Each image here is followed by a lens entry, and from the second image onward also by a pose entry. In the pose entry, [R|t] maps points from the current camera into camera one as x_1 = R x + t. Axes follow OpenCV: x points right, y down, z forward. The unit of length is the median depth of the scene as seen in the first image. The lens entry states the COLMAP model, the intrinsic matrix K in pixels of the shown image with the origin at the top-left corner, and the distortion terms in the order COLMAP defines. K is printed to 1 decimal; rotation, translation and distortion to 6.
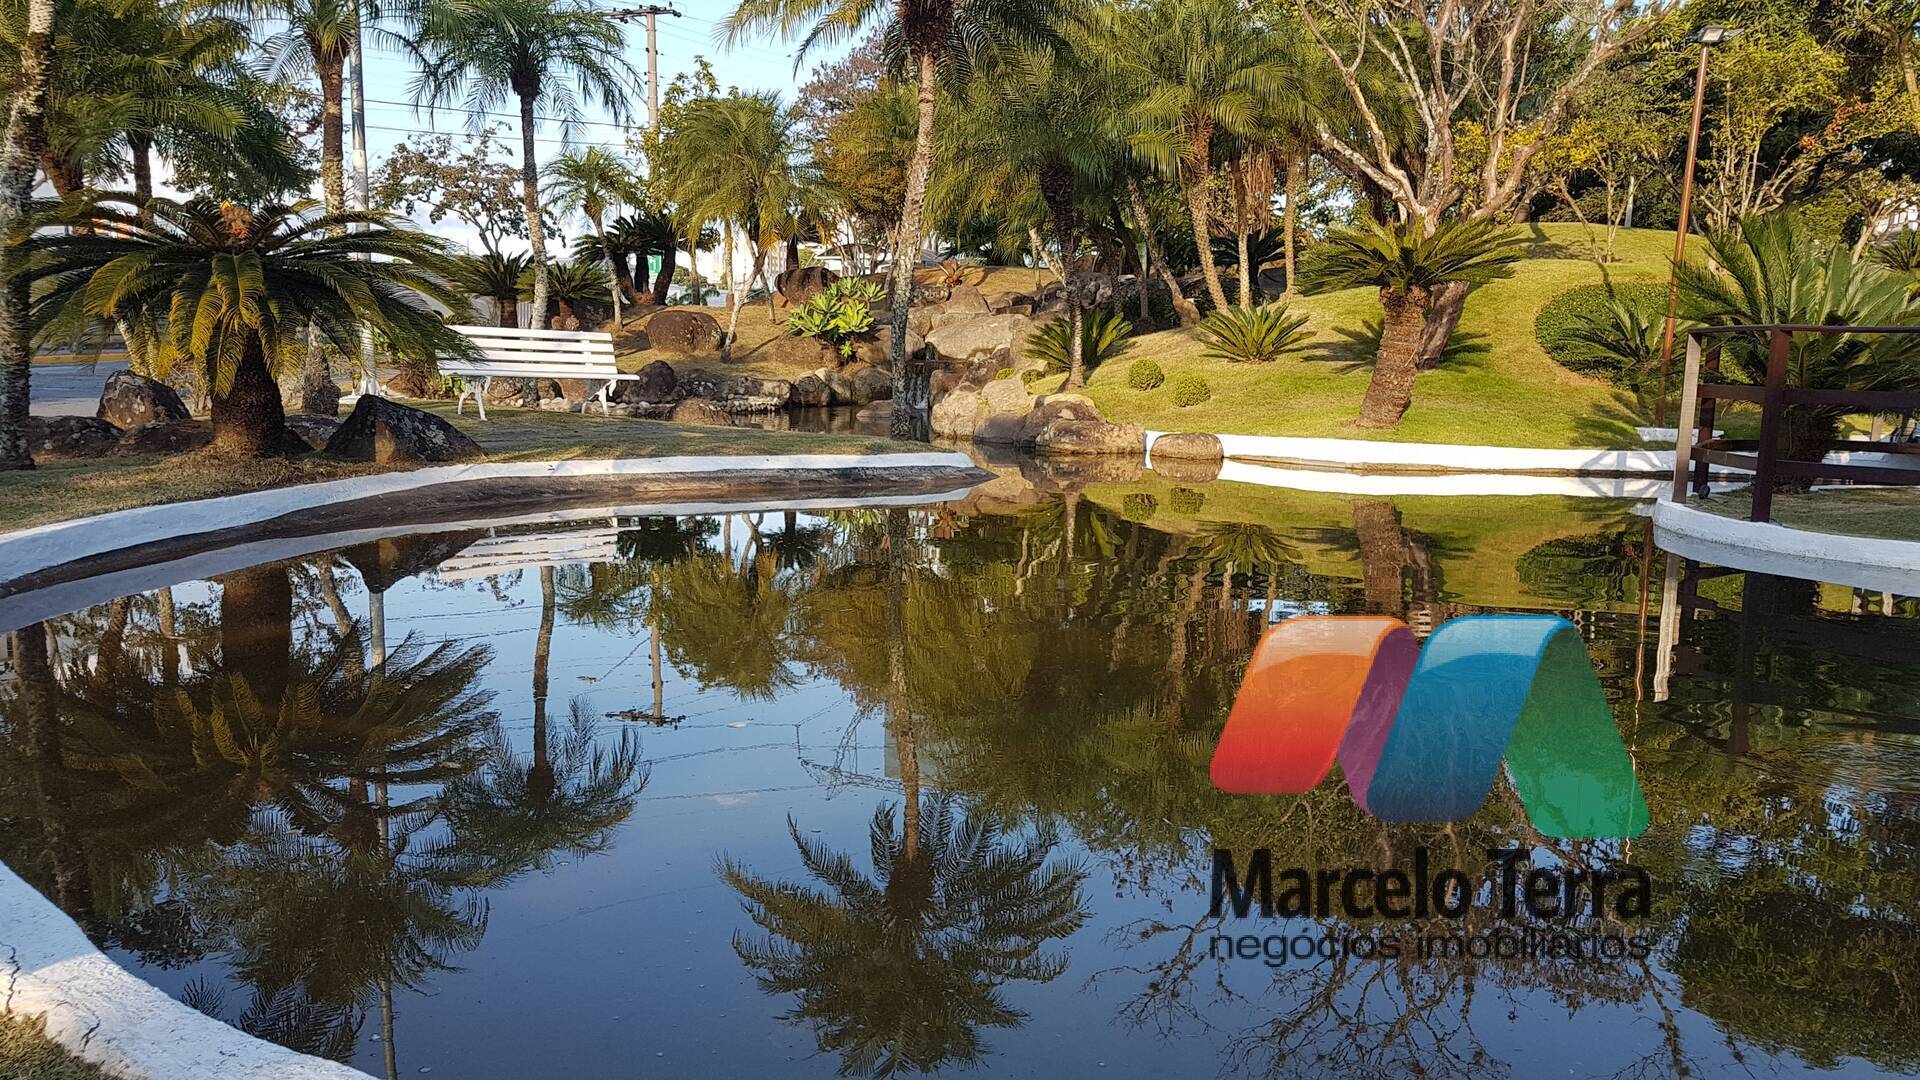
lens RADIAL K [[1549.9, 0, 951.4], [0, 1549.9, 581.9], [0, 0, 1]] dist [-0.001017, 0.006347]
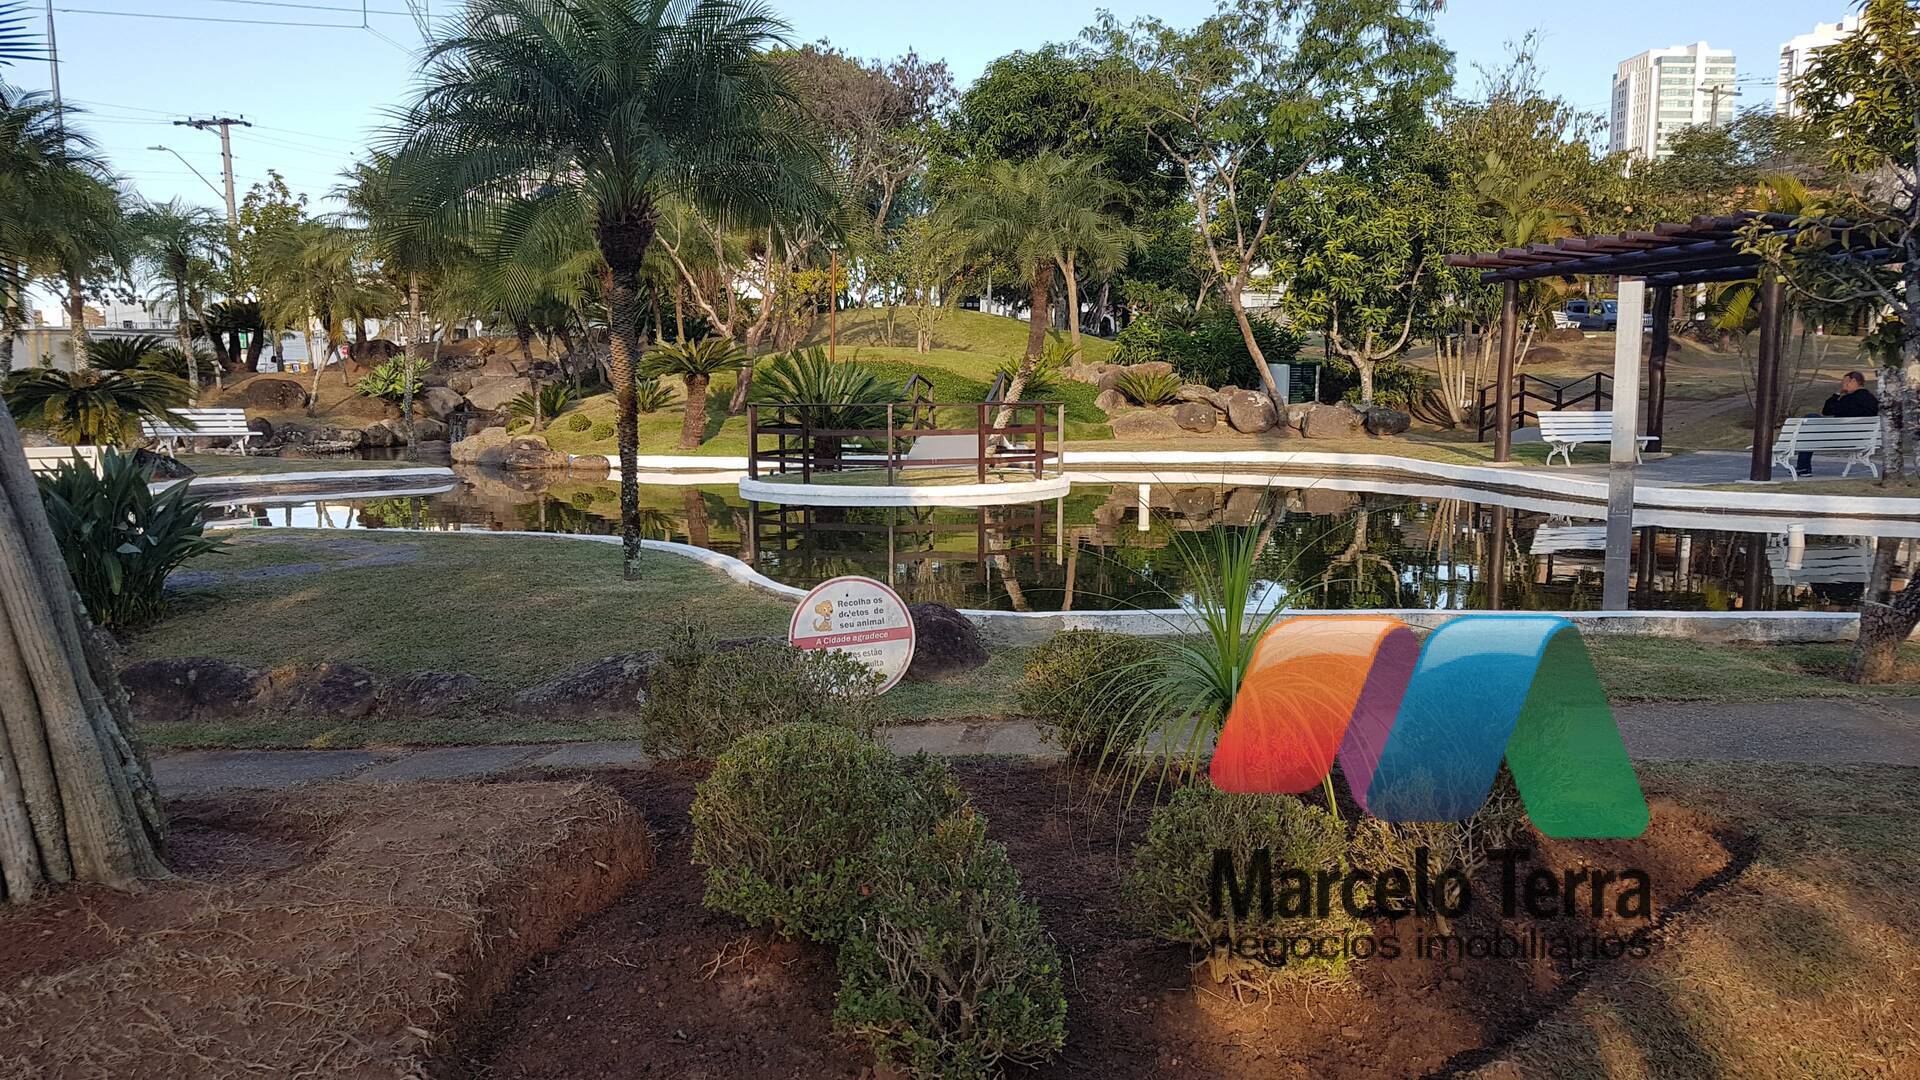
lens RADIAL K [[1548.2, 0, 1000.6], [0, 1548.2, 604.1], [0, 0, 1]] dist [0.007481, -0.017948]
pose [[0.961934, -0.058223, 0.267007, 0.069118], [0.059533, 0.998221, 0.003194, 0.058409], [-0.266718, 0.012823, 0.963689, -0.506282]]
